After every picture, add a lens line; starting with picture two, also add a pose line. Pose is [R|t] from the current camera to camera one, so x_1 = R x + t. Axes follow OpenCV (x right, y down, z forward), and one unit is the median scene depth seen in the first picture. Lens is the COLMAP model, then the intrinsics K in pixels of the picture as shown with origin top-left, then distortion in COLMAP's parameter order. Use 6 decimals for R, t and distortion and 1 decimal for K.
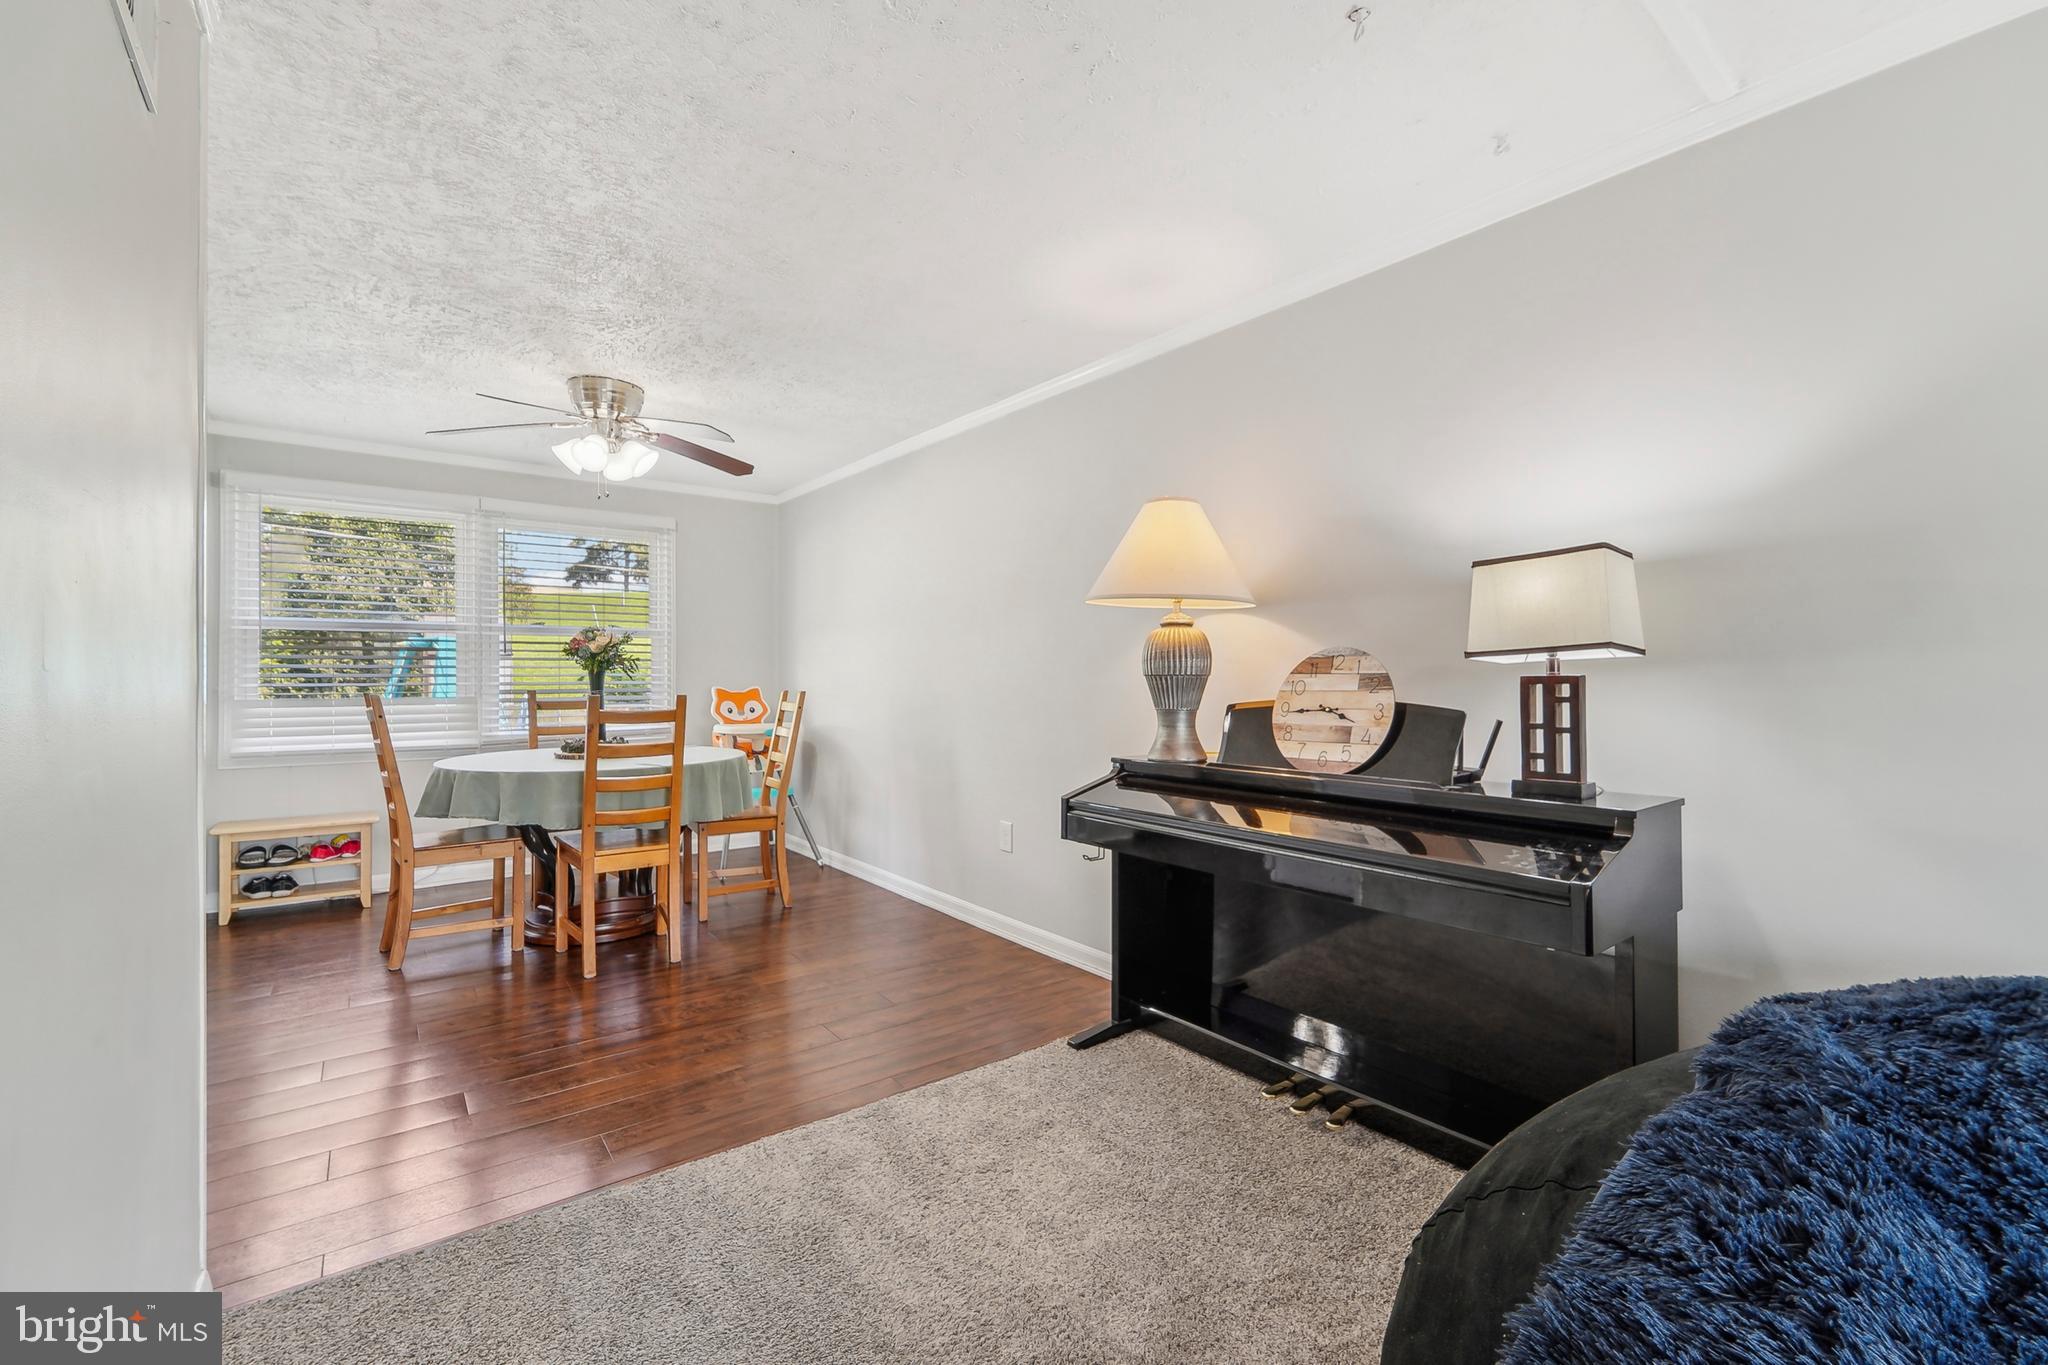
lens RADIAL K [[870.3, 0, 1024.2], [0, 870.3, 663.0], [0, 0, 1]] dist [0.024120, -0.000035]
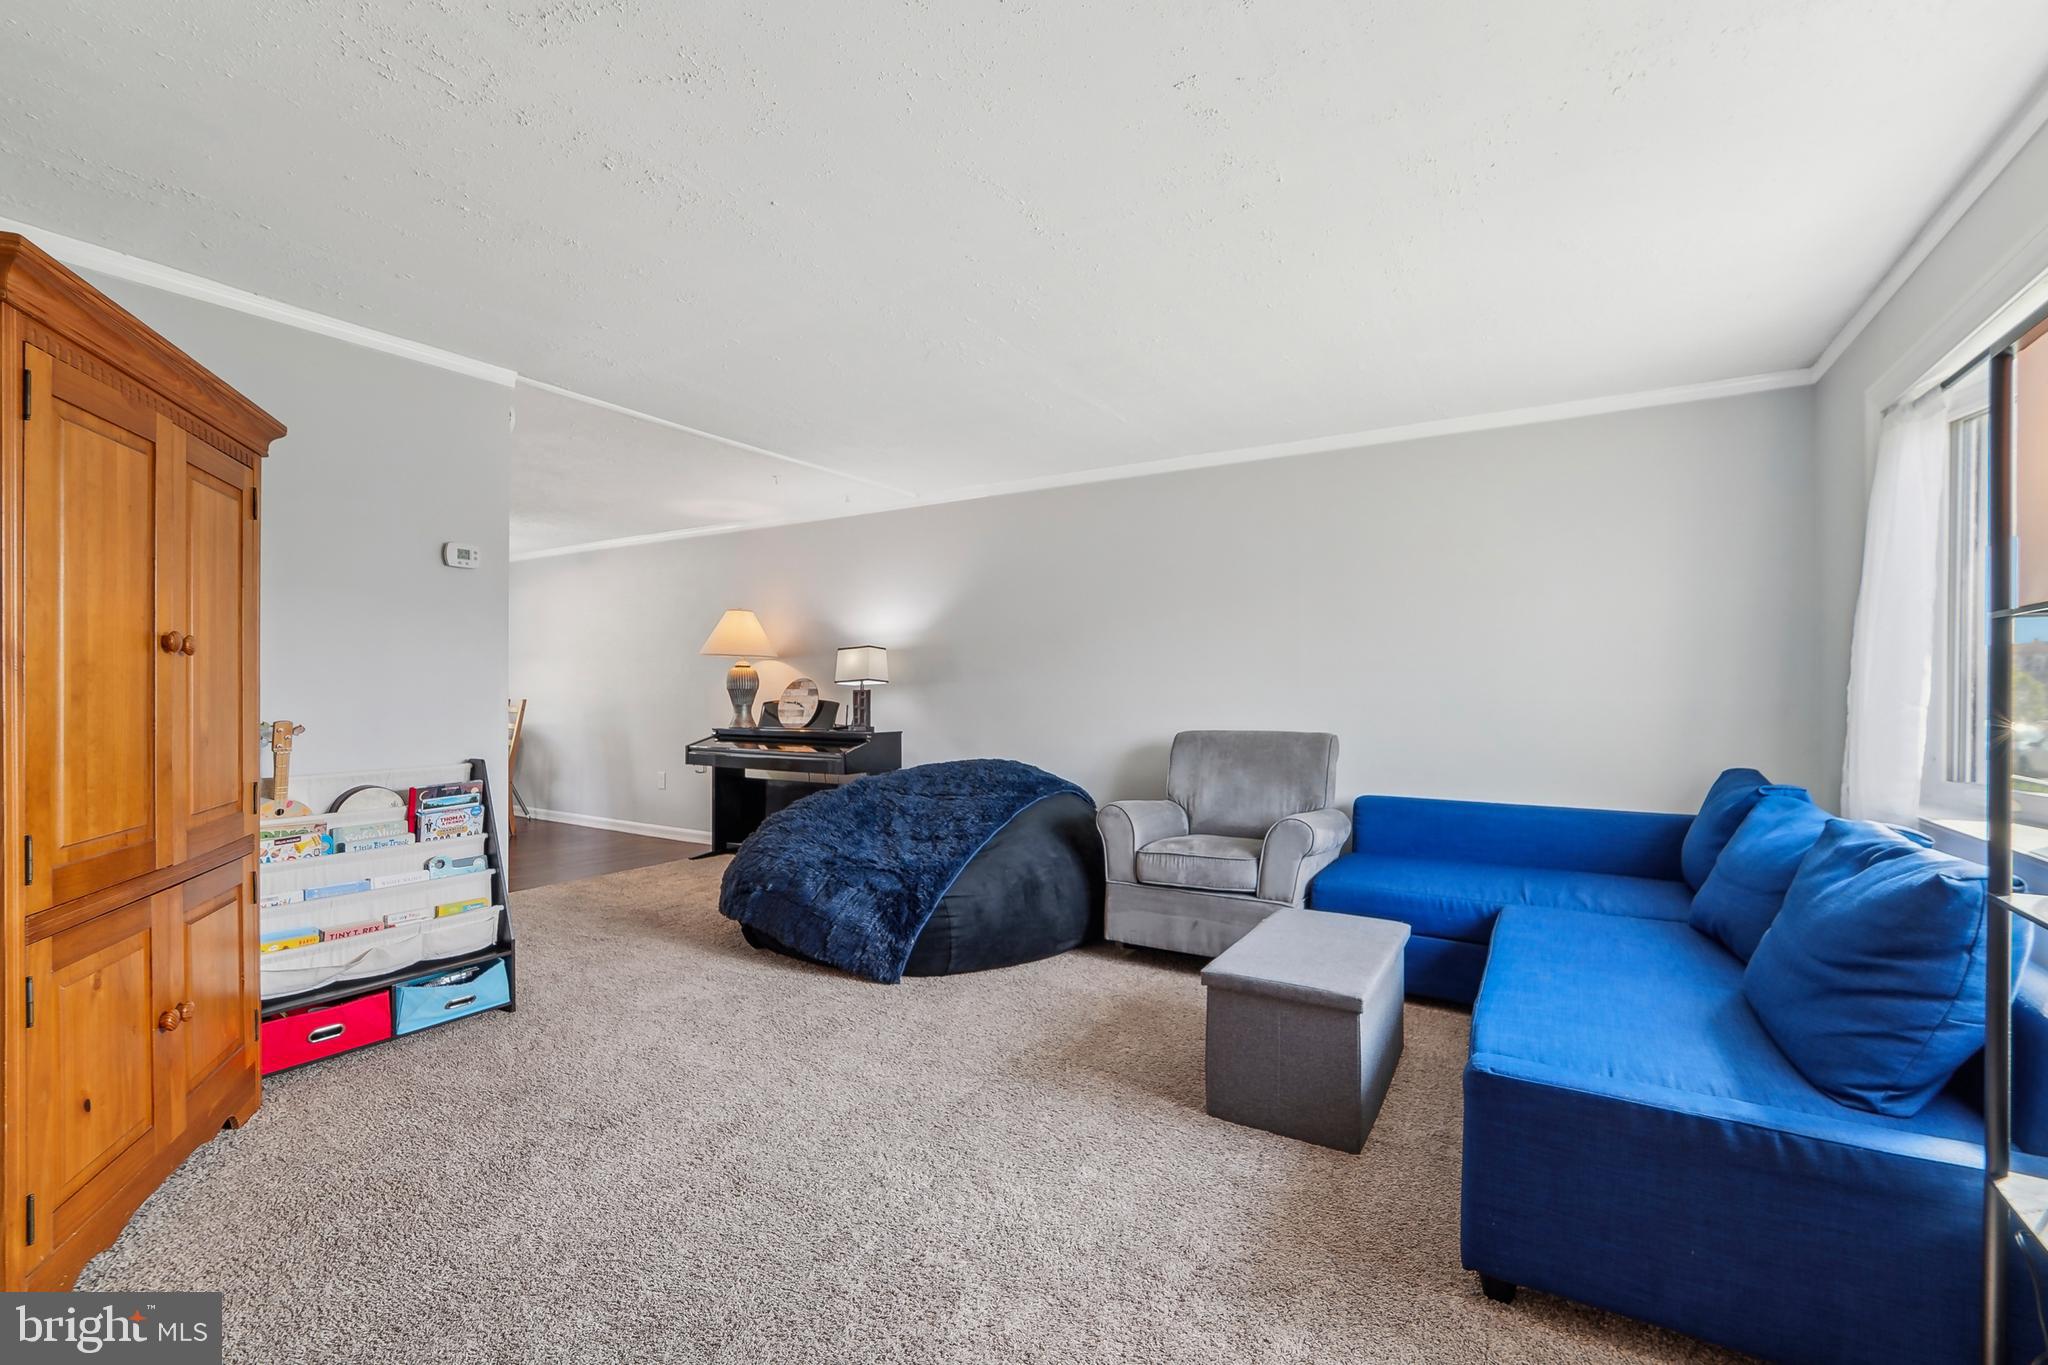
lens RADIAL K [[861.3, 0, 1025.6], [0, 861.3, 679.8], [0, 0, 1]] dist [-0.015742, -0.000314]
pose [[0.936050, 0.002824, 0.351856, 0.088314], [-0.006006, 0.999950, 0.007952, -0.033990], [-0.351816, -0.009557, 0.936020, -1.409123]]
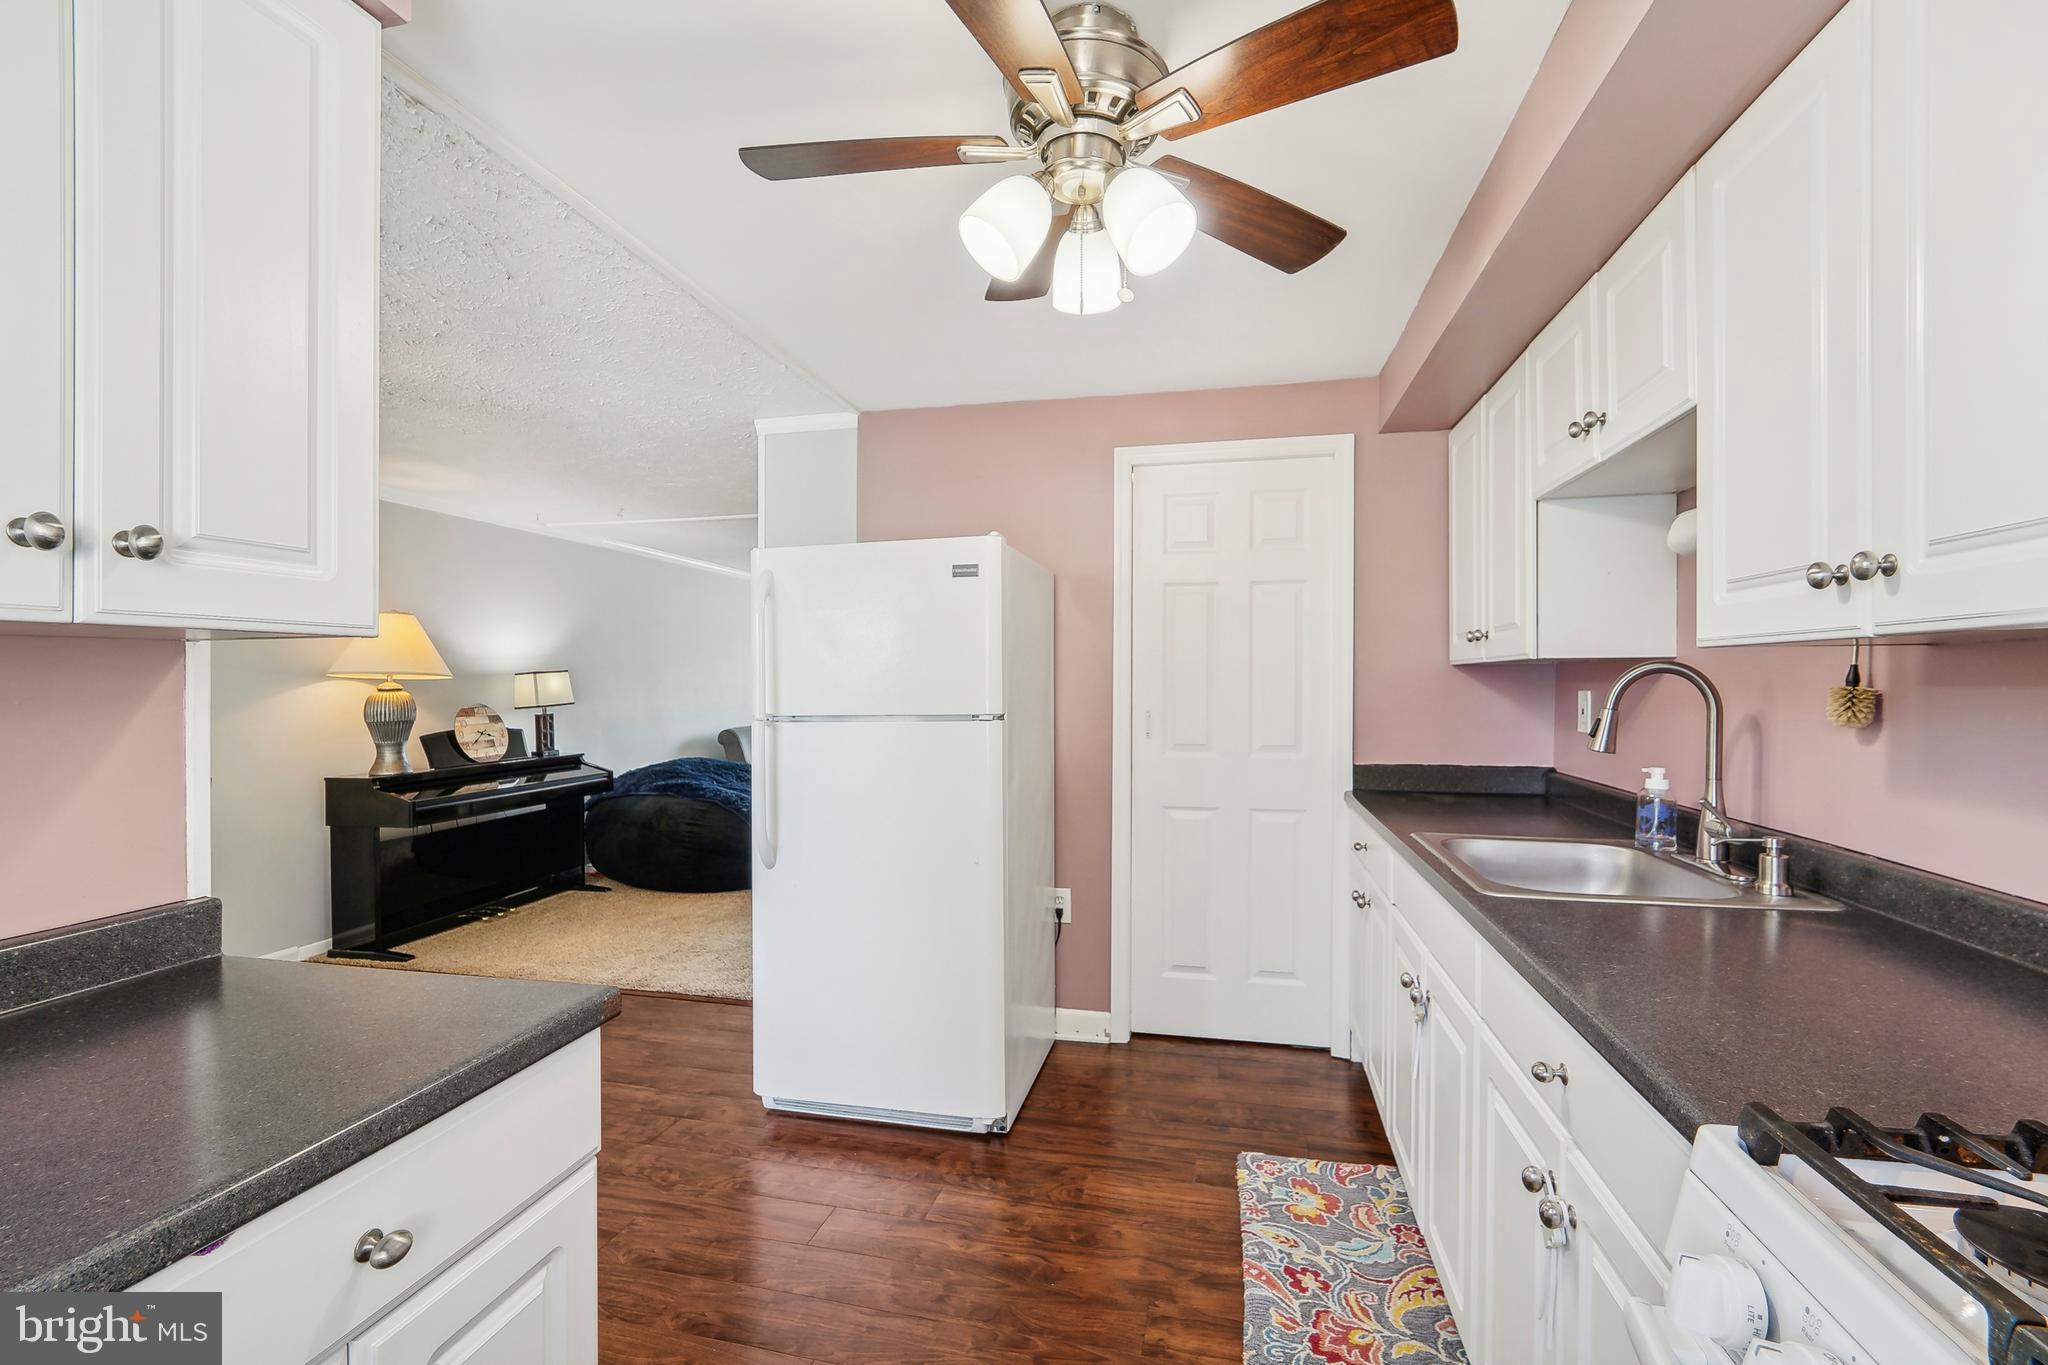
lens RADIAL K [[876.6, 0, 1022.1], [0, 876.6, 689.4], [0, 0, 1]] dist [0.002099, 0.000055]
pose [[-0.646392, 0.000101, 0.763006, -2.005631], [-0.009350, 0.999924, -0.008053, -0.045151], [-0.762948, -0.012340, -0.646342, 1.282834]]
